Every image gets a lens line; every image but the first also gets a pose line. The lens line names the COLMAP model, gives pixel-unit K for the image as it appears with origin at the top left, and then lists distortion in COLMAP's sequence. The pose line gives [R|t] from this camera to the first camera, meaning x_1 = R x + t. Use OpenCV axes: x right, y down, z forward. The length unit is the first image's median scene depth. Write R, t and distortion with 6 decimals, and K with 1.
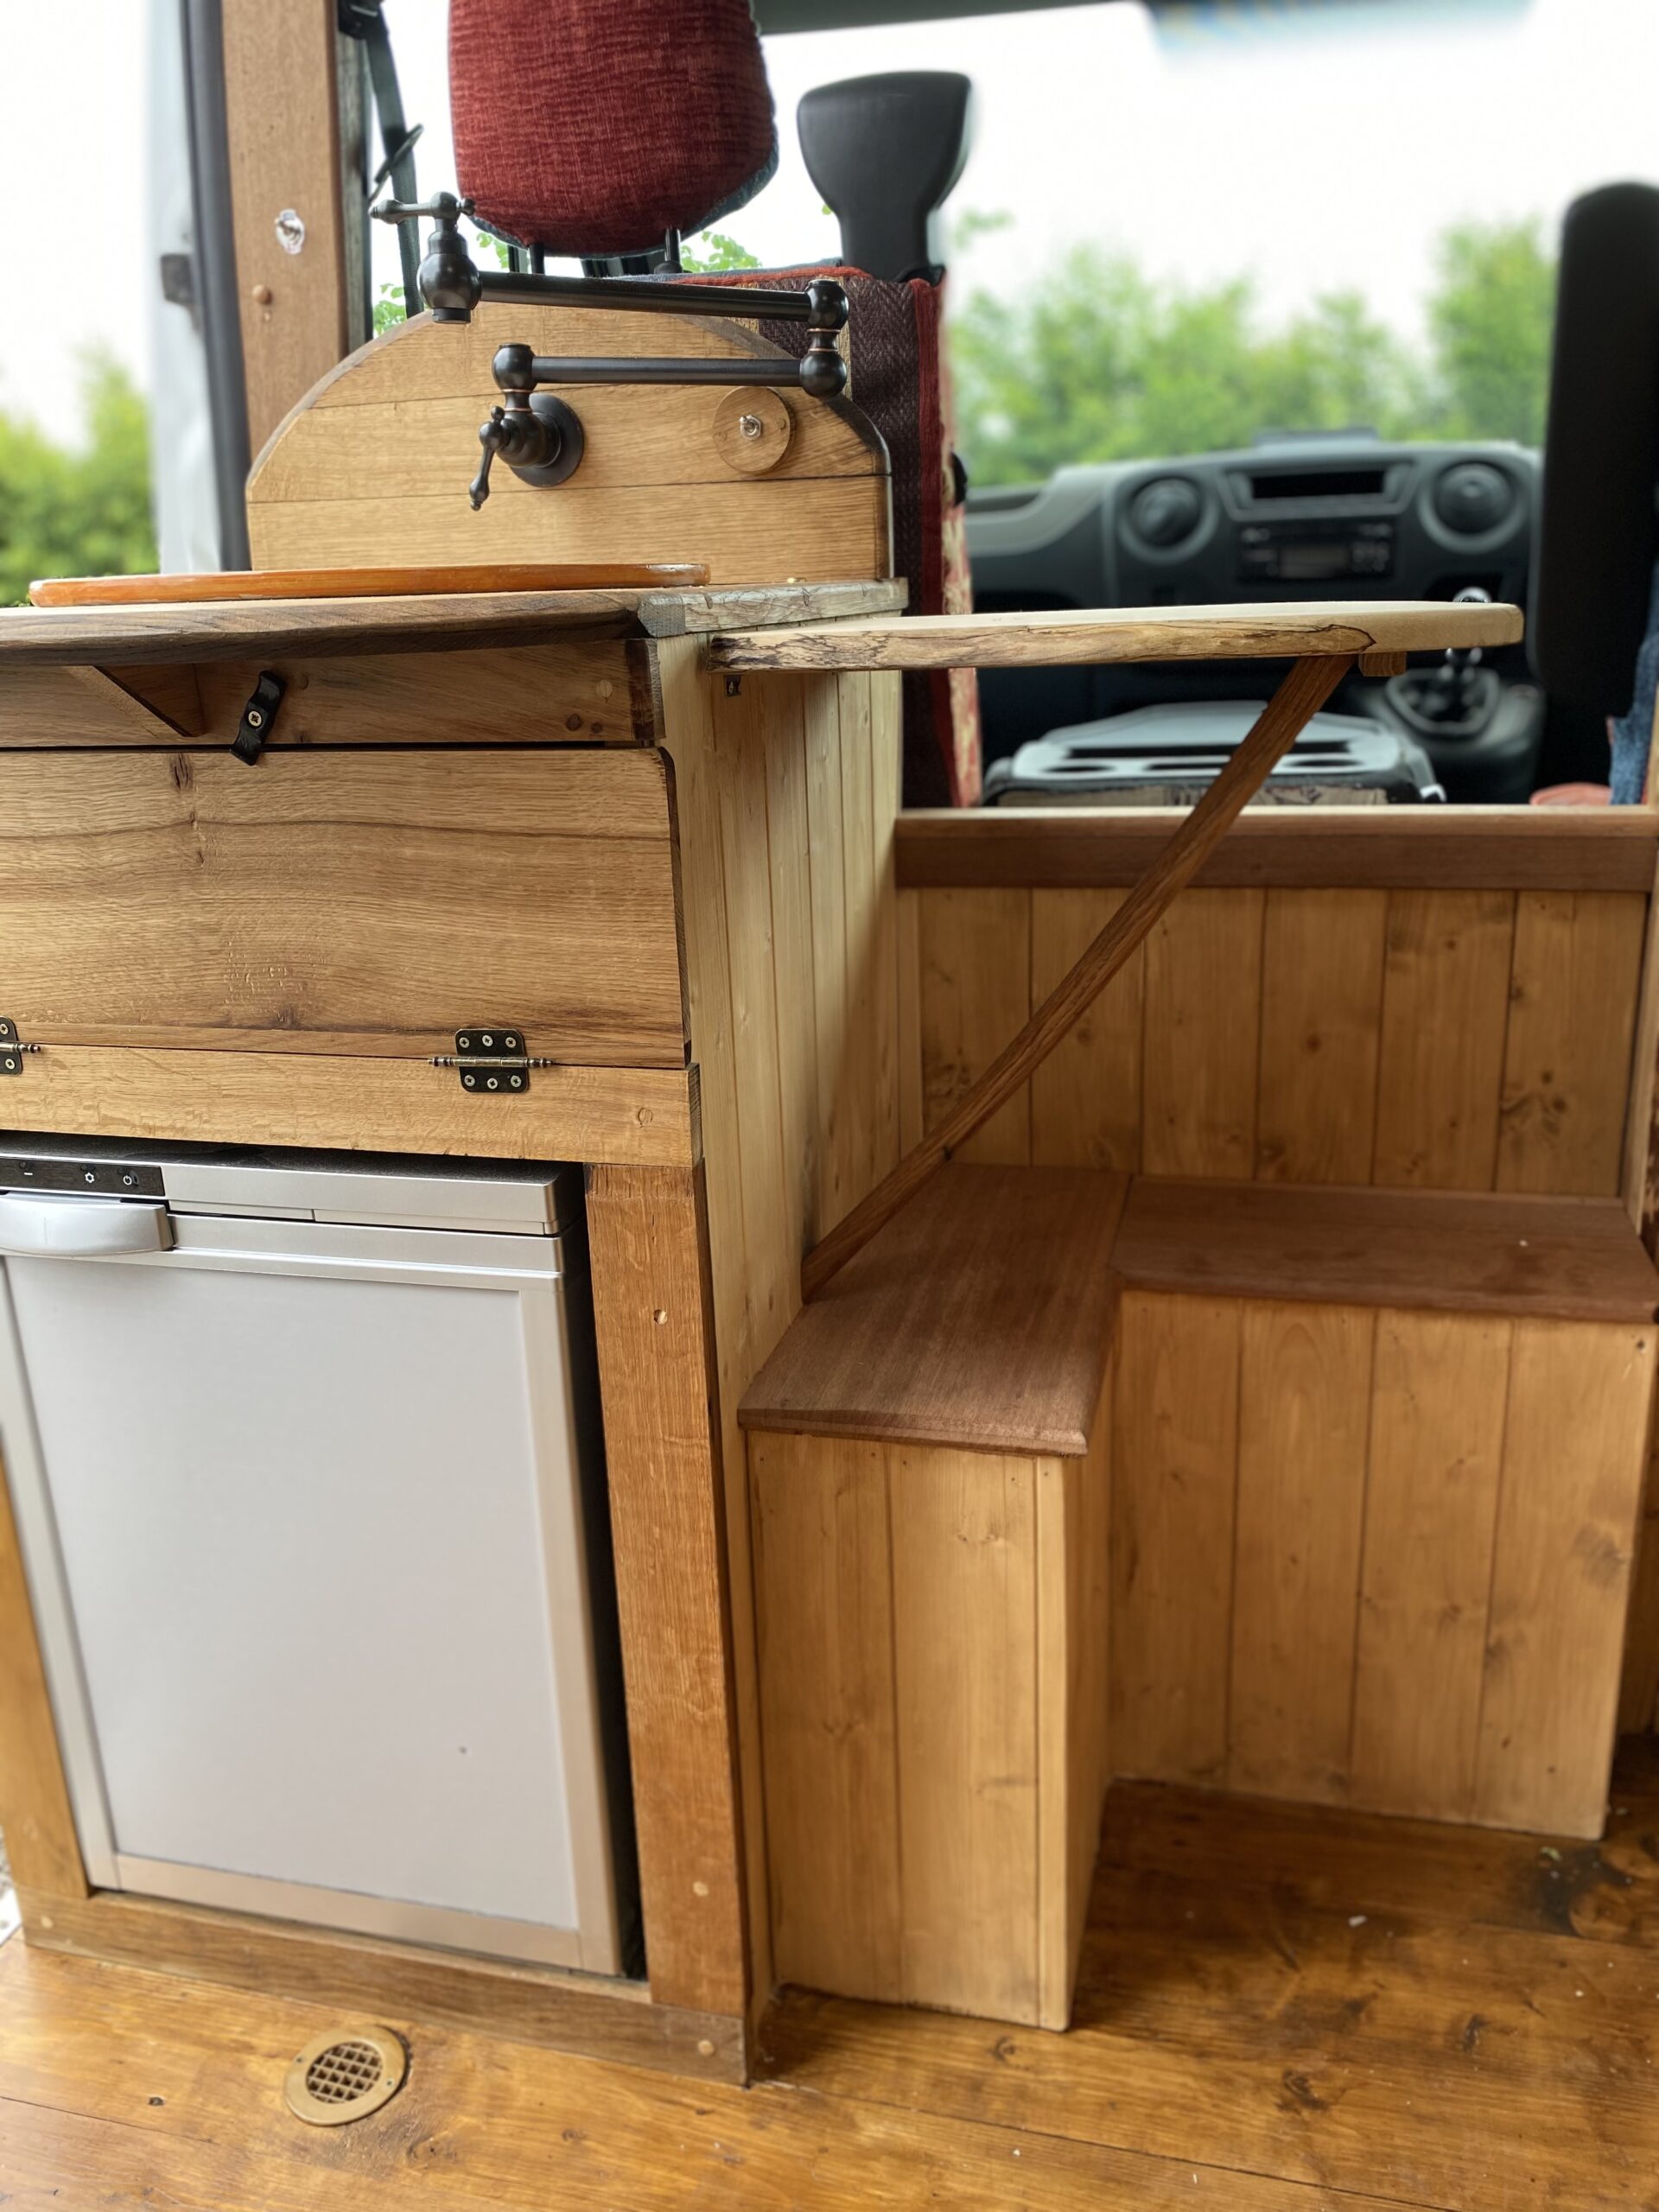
lens RADIAL K [[1707.9, 0, 824.5], [0, 1707.9, 1107.0], [0, 0, 1]] dist [0.008053, -0.007011]
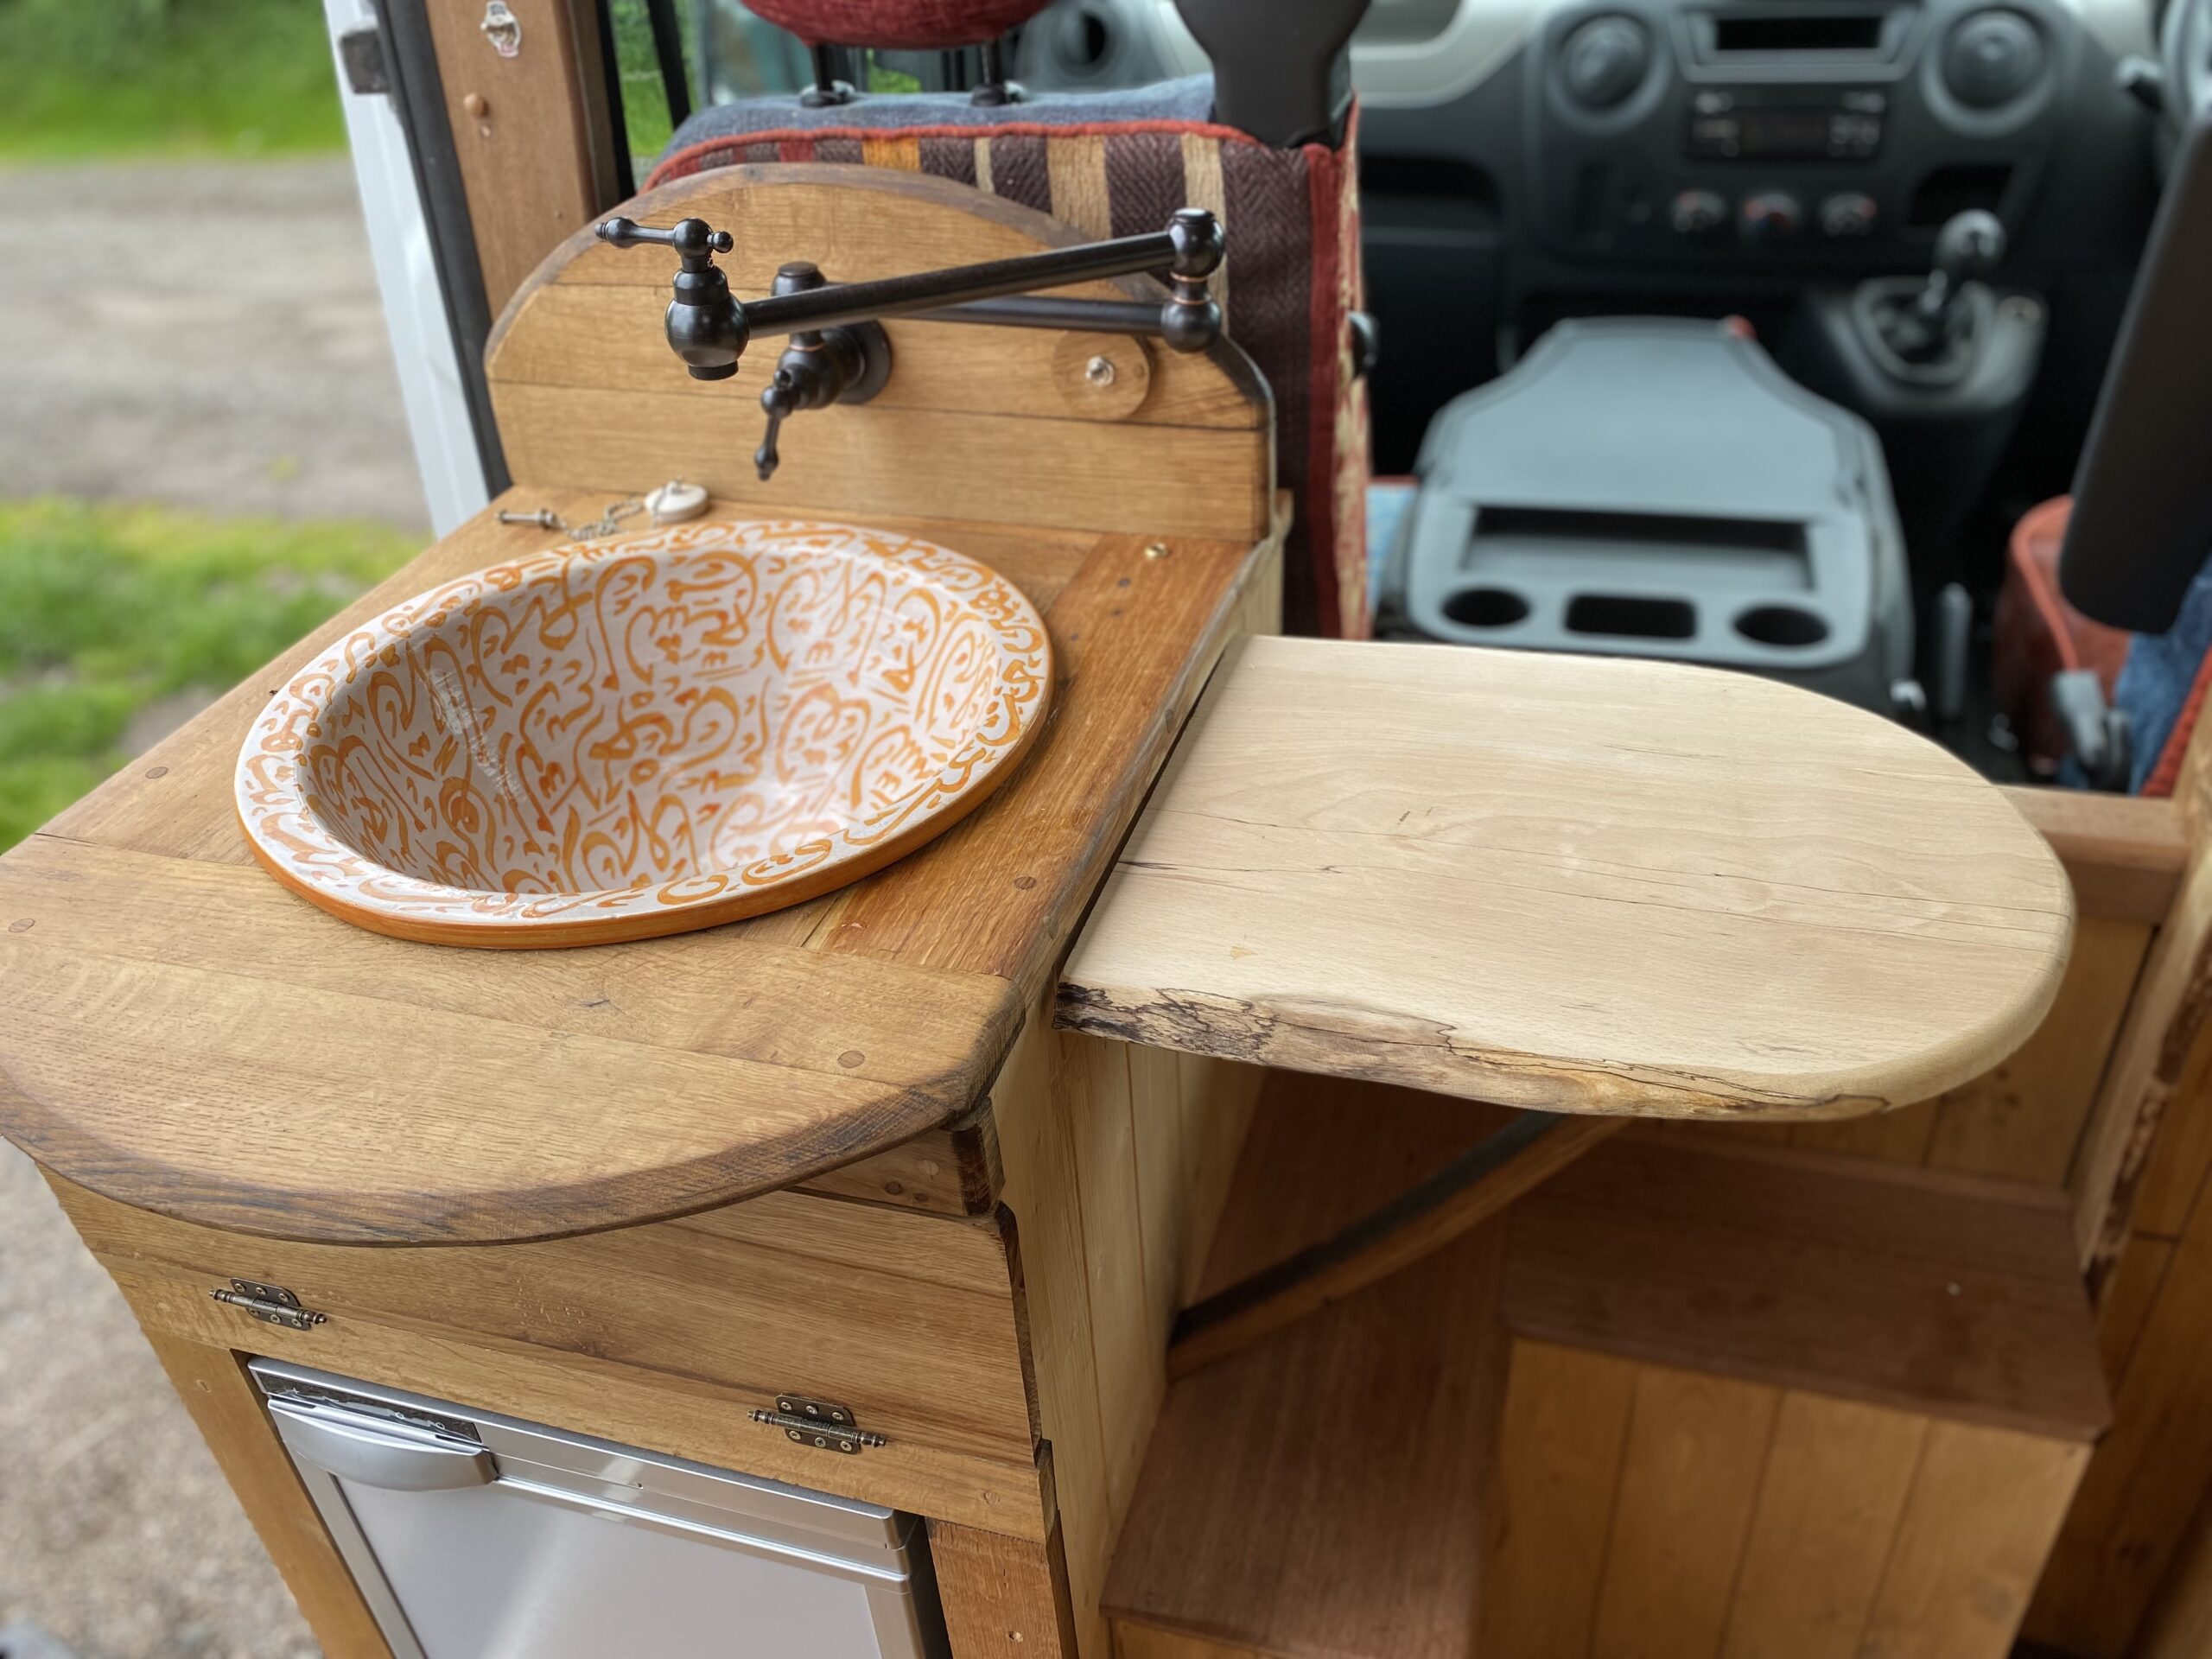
lens RADIAL K [[1707.9, 0, 1106.6], [0, 1707.9, 829.7], [0, 0, 1]] dist [0.008053, -0.007011]
pose [[0.999108, 0.001625, -0.042194, -0.005836], [0.010909, 0.955403, 0.295104, -0.426279], [0.040792, -0.295301, 0.954533, 0.178848]]
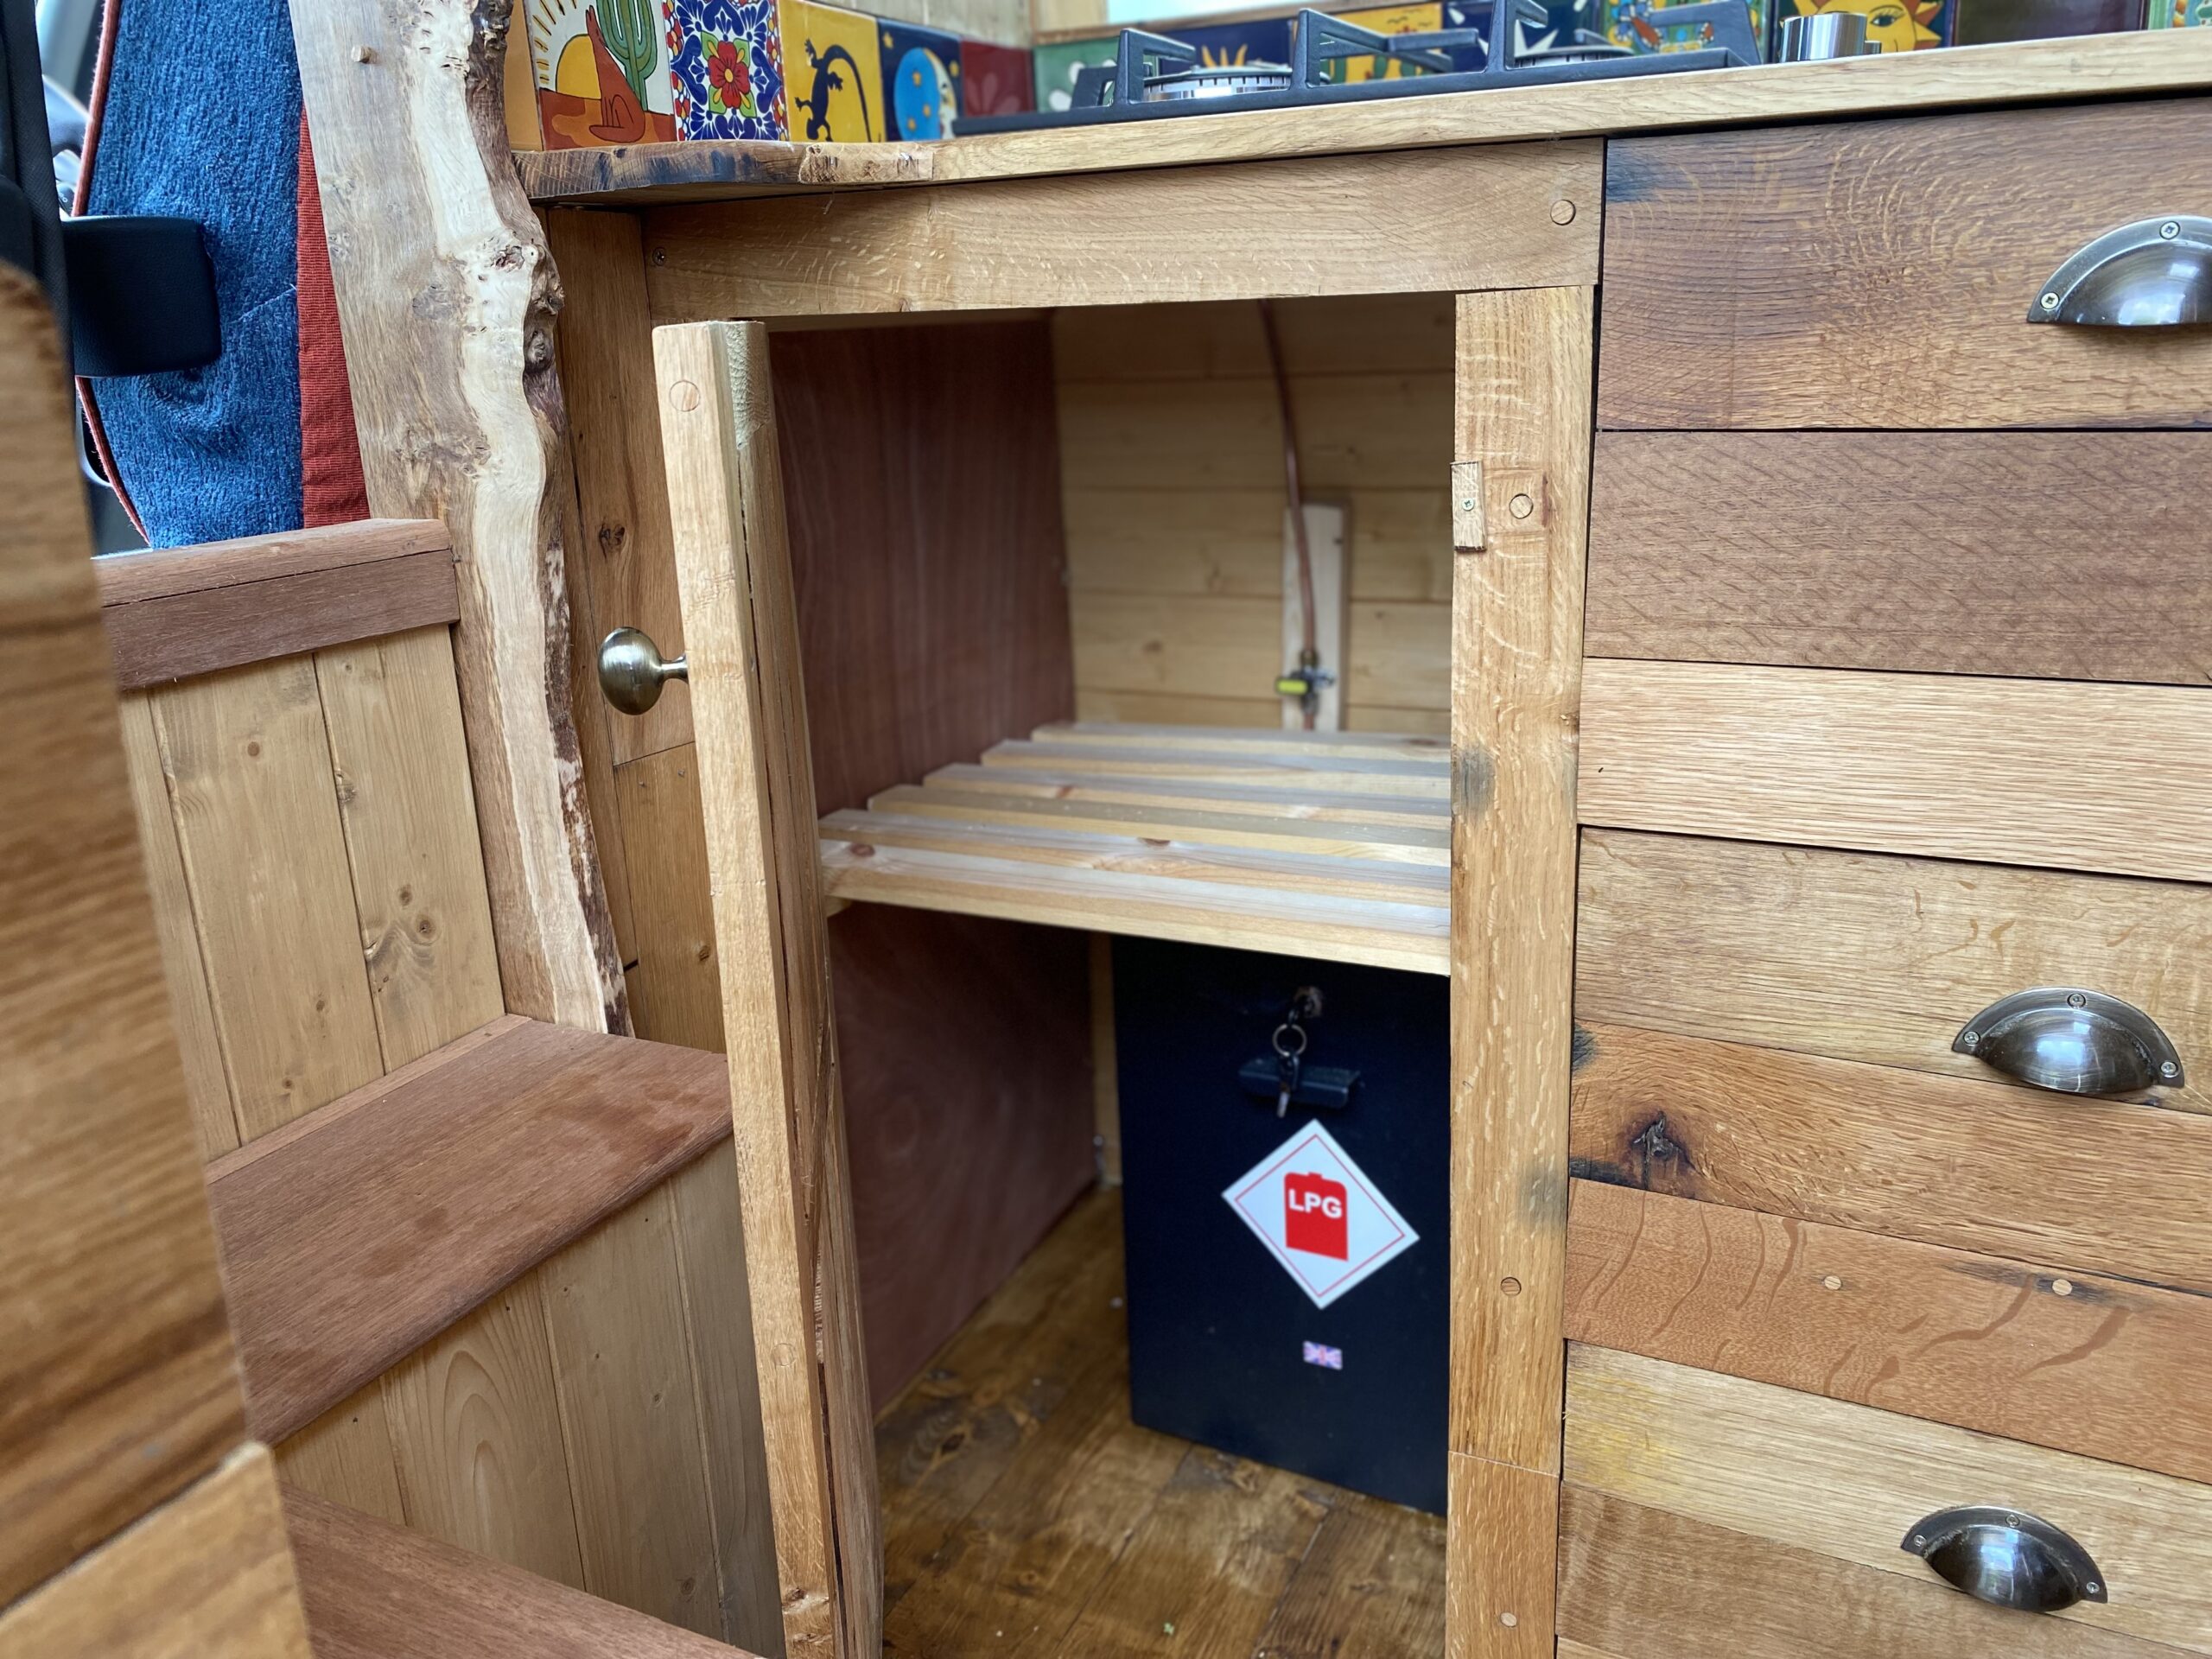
lens RADIAL K [[1707.9, 0, 1107.8], [0, 1707.9, 823.3], [0, 0, 1]] dist [0.008053, -0.007011]
pose [[0.213276, -0.251948, 0.943947, -0.205721], [0.315296, 0.932230, 0.177582, -0.086293], [-0.924717, 0.259748, 0.278261, 0.545514]]
